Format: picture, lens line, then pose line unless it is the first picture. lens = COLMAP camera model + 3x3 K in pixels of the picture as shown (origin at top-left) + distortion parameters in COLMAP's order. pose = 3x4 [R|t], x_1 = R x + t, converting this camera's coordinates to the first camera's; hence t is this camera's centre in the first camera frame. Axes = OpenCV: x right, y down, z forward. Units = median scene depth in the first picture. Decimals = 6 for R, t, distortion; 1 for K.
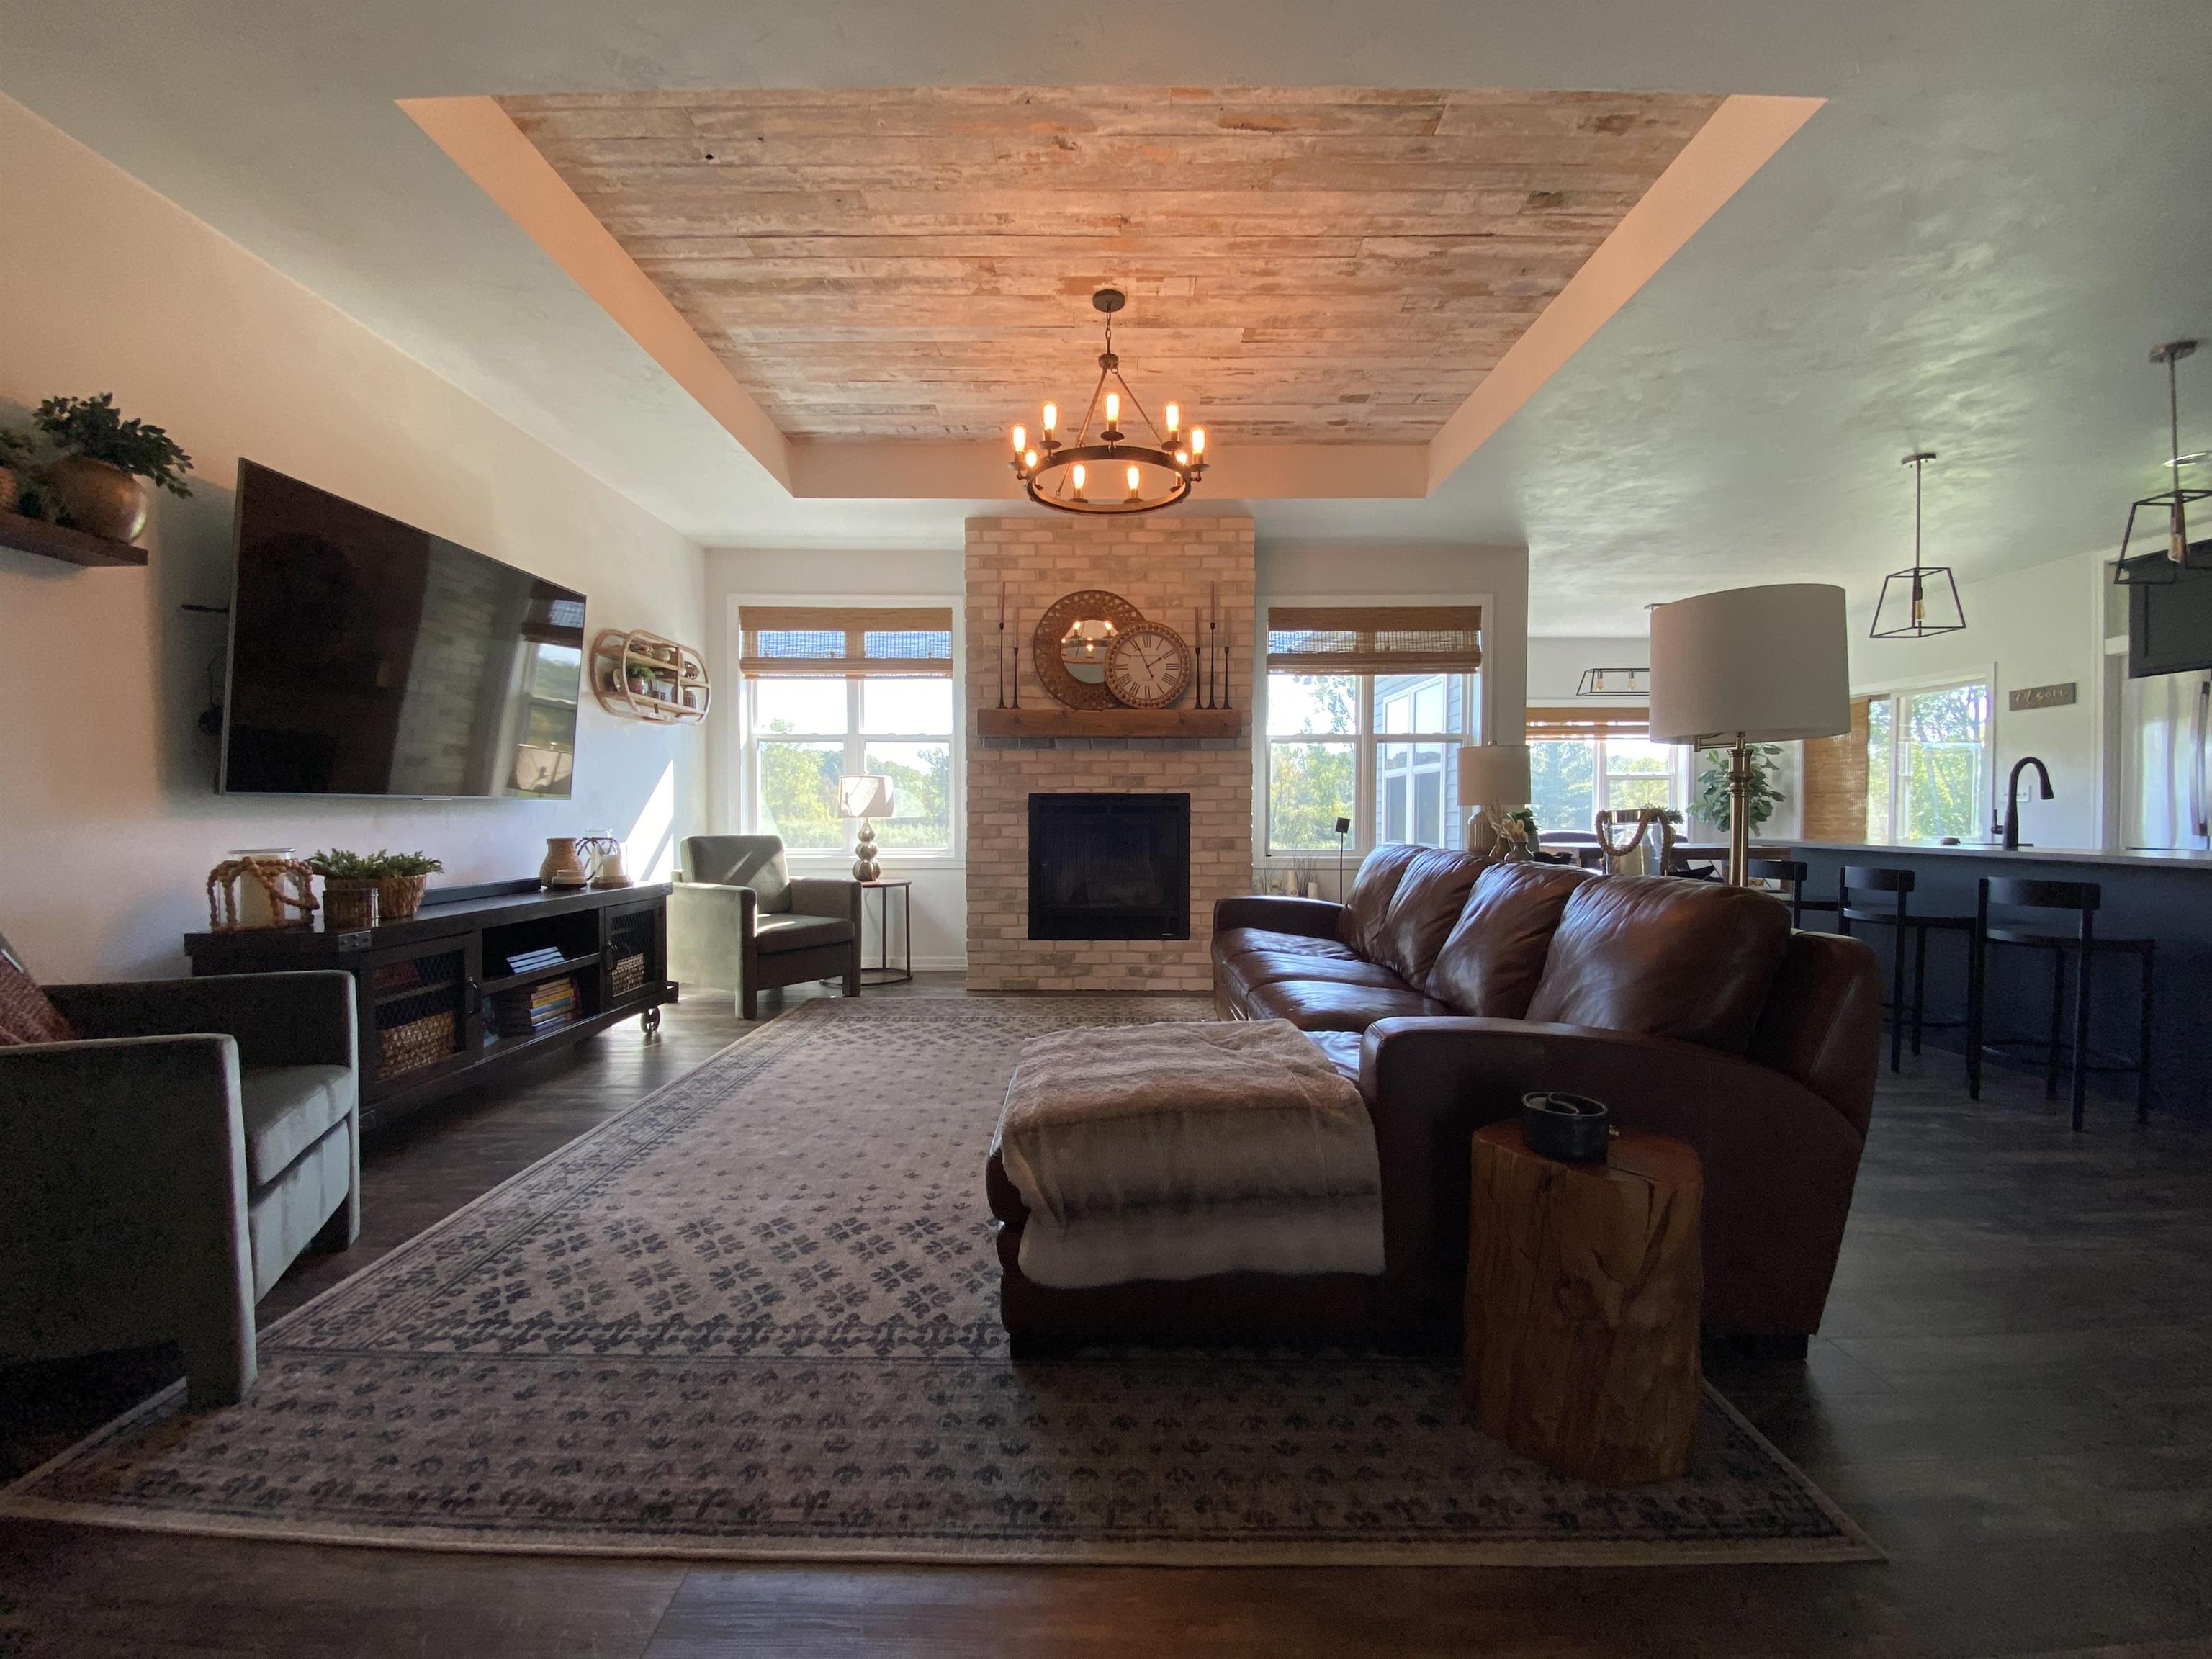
lens RADIAL K [[895.0, 0, 1125.0], [0, 895.0, 850.5], [0, 0, 1]] dist [0.013272, -0.010281]
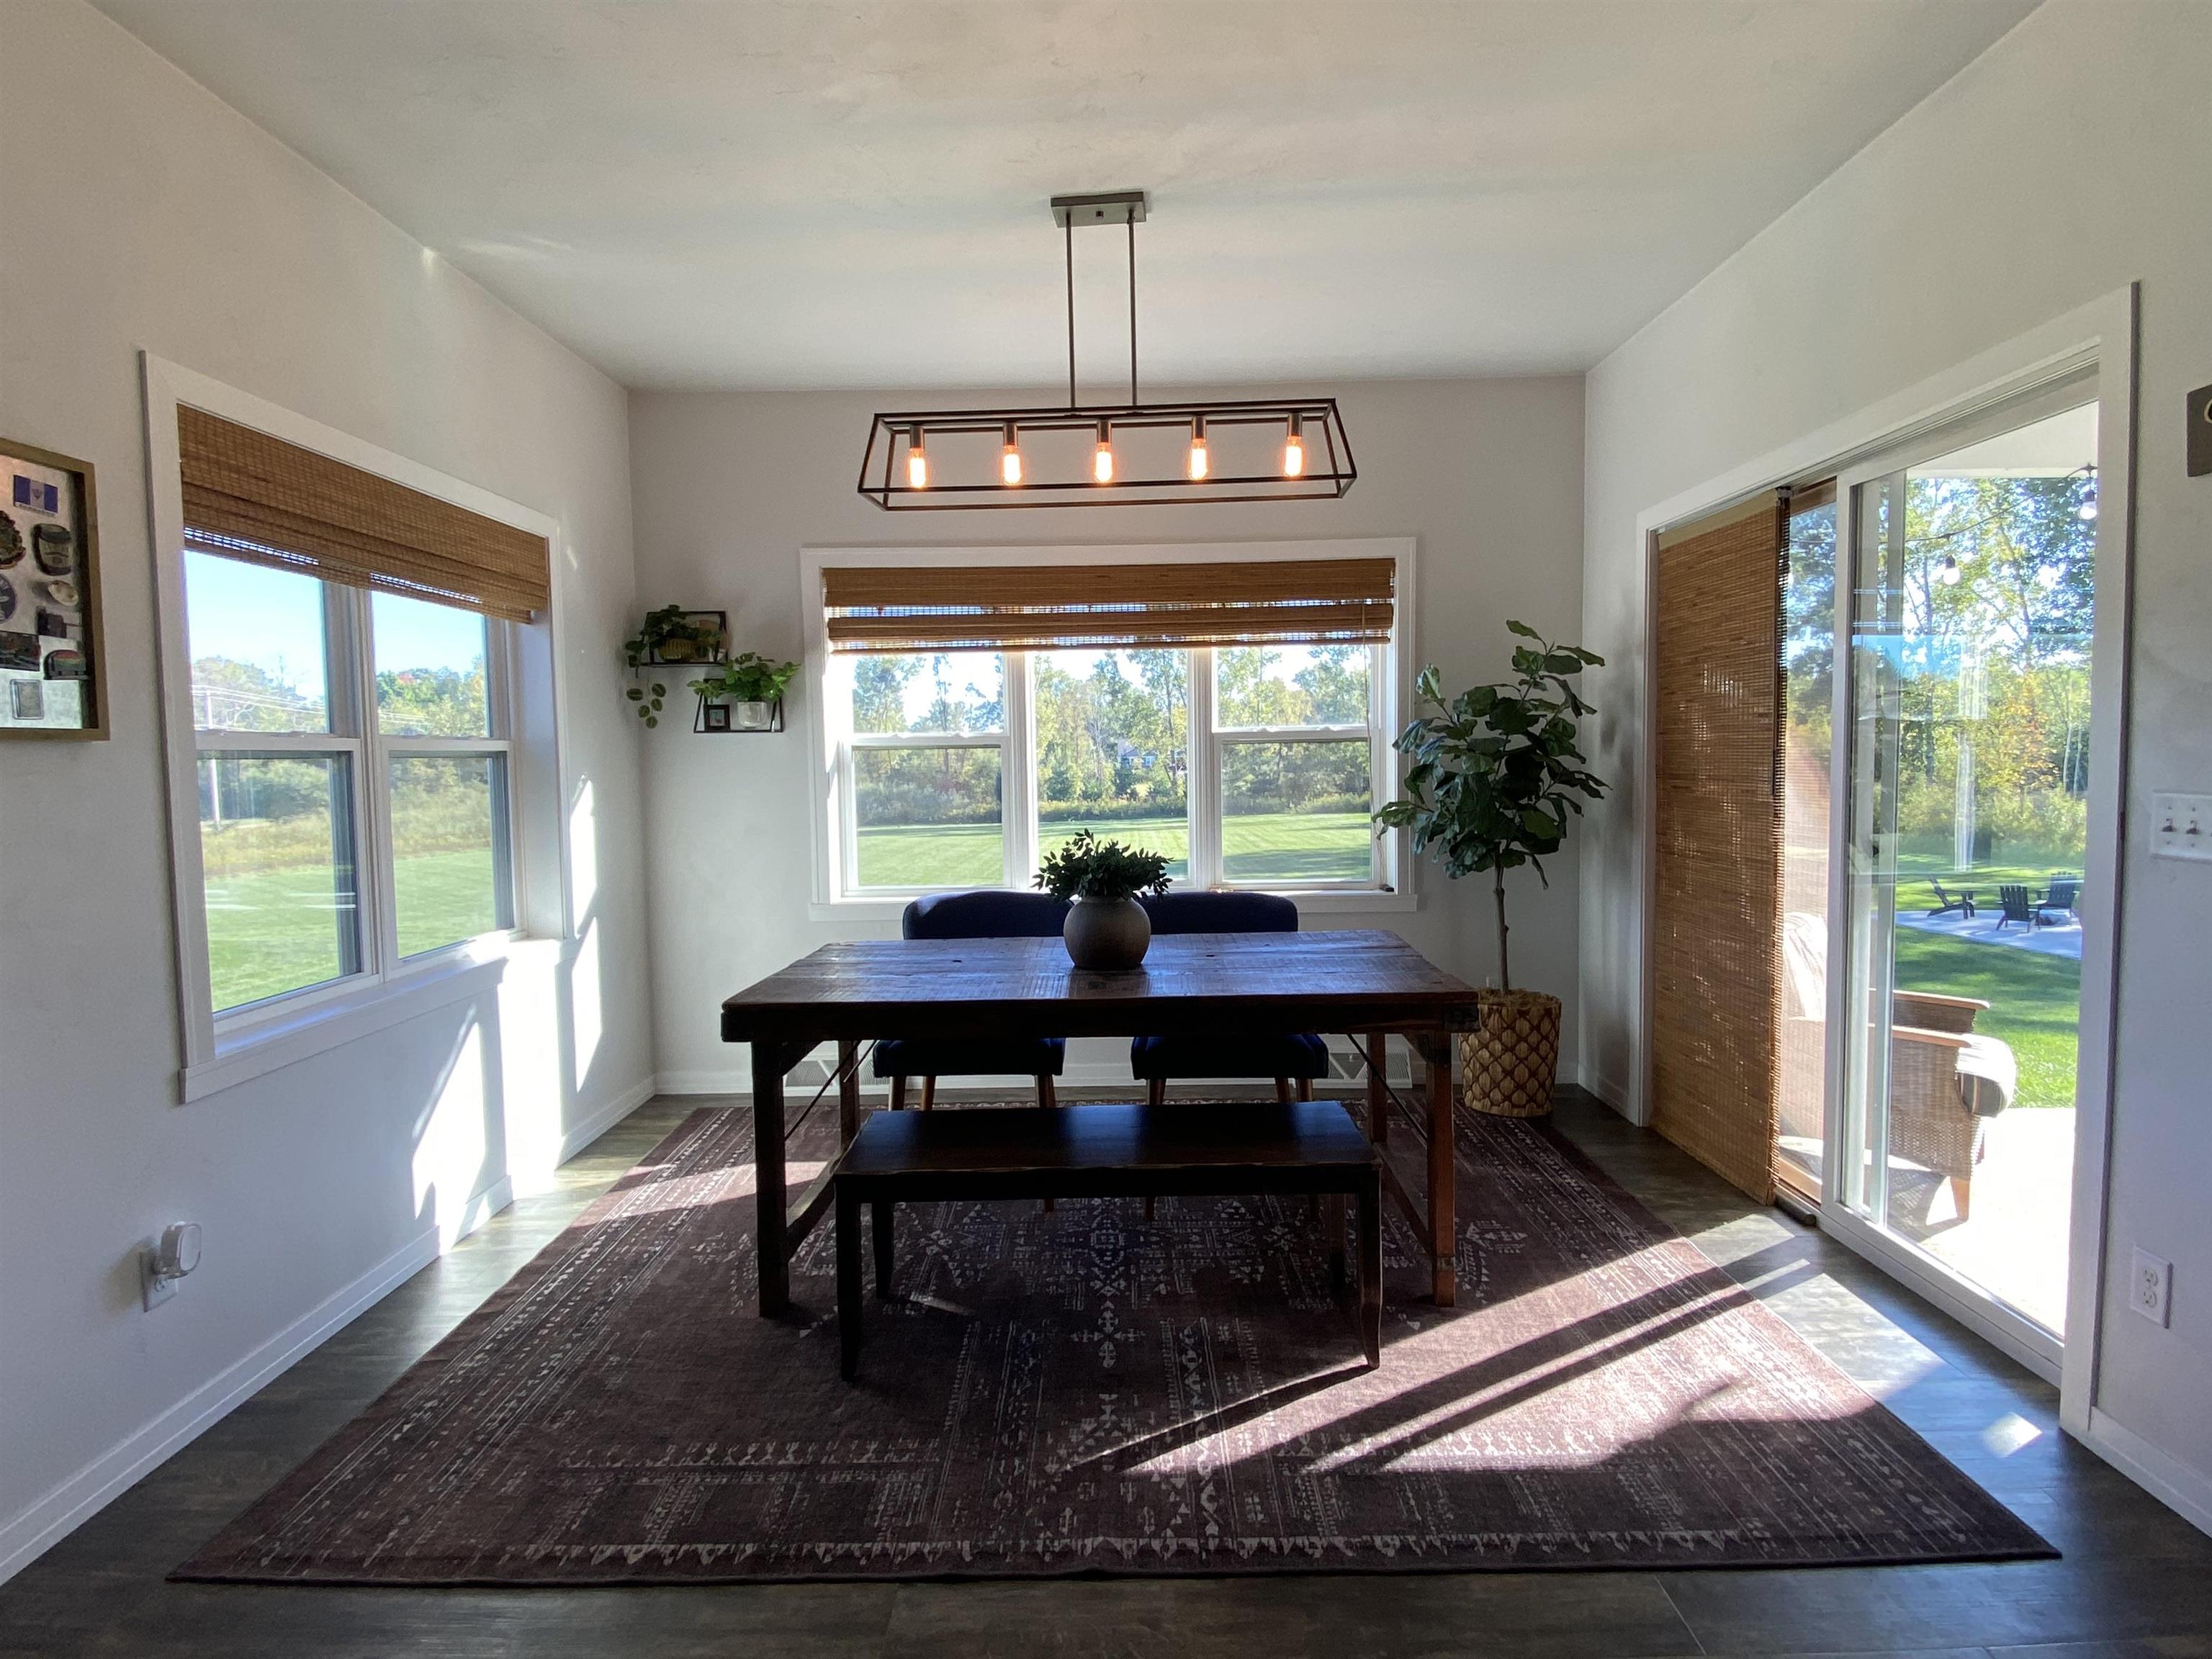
lens RADIAL K [[1111.8, 0, 1099.1], [0, 1111.8, 825.5], [0, 0, 1]] dist [-0.017722, -0.004825]
pose [[0.999620, -0.018130, -0.020758, 0.873598], [0.018487, 0.999682, 0.017156, -0.092876], [0.020440, -0.017533, 0.999637, 0.880805]]
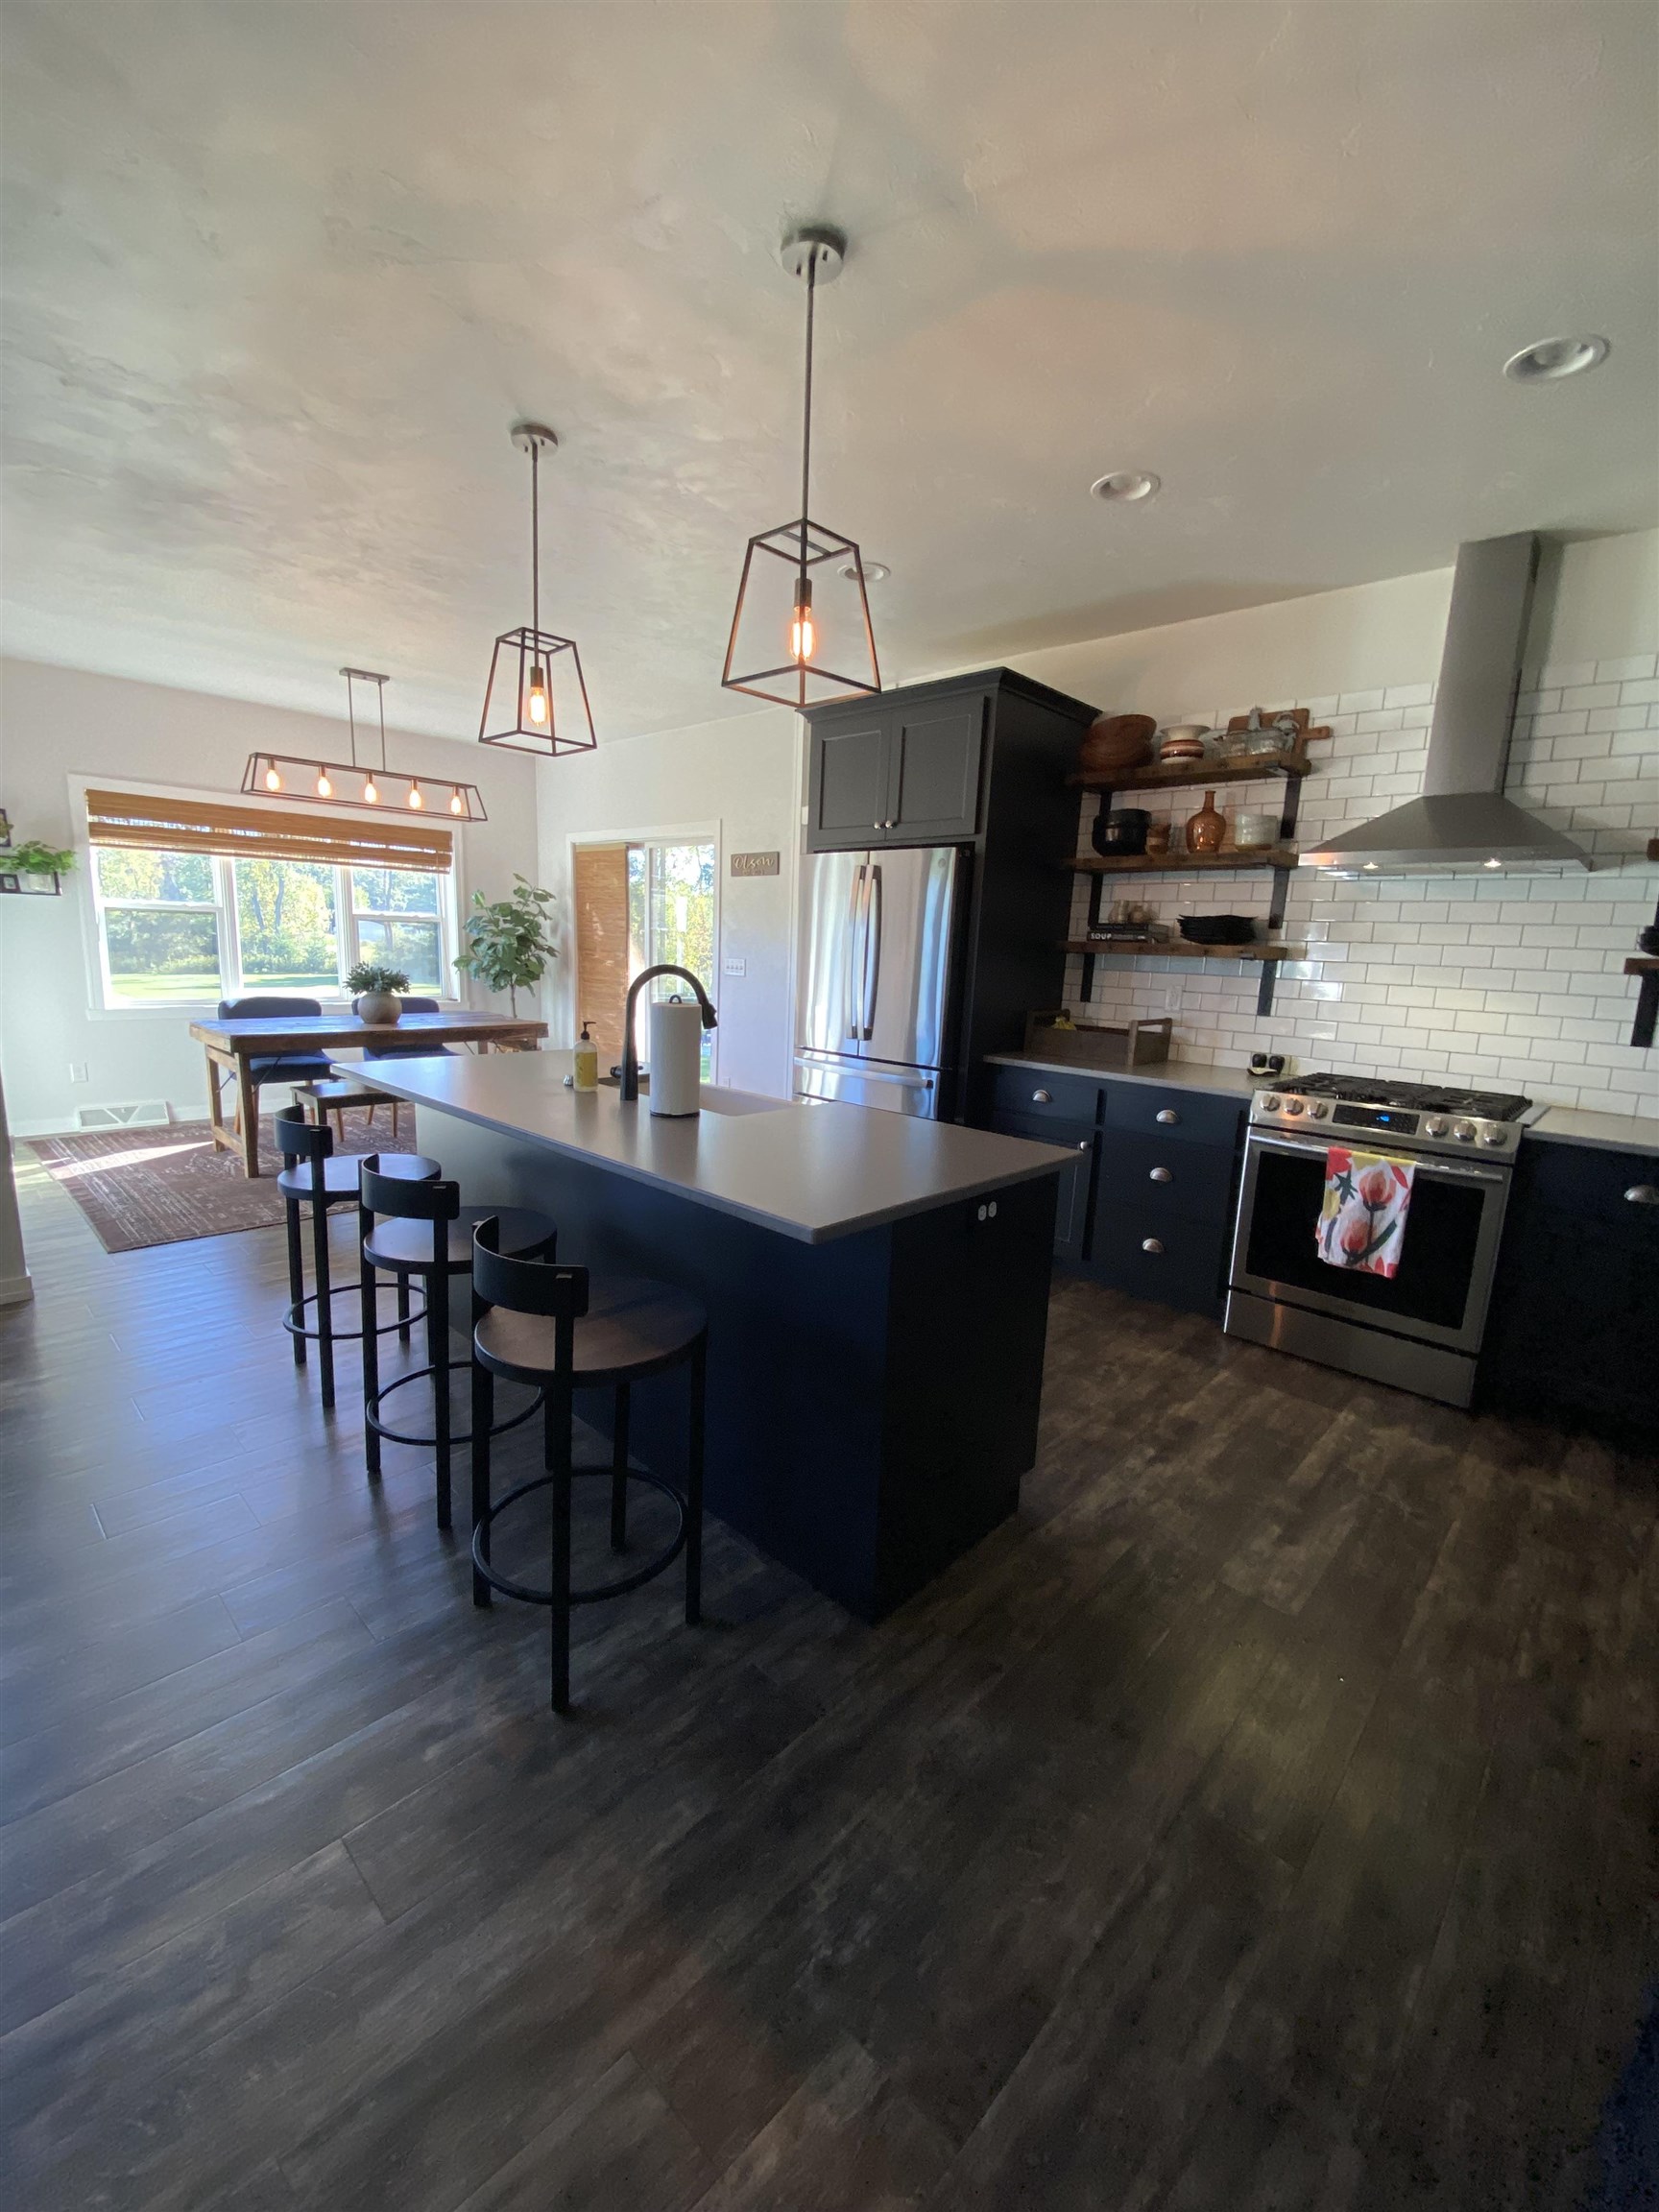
lens RADIAL K [[895.0, 0, 833.9], [0, 895.0, 1107.3], [0, 0, 1]] dist [0.013272, -0.010281]
pose [[0.682083, -0.108400, 0.723196, 0.449524], [-0.005486, 0.988166, 0.153290, -0.076199], [-0.731254, -0.108524, 0.673417, 0.339540]]
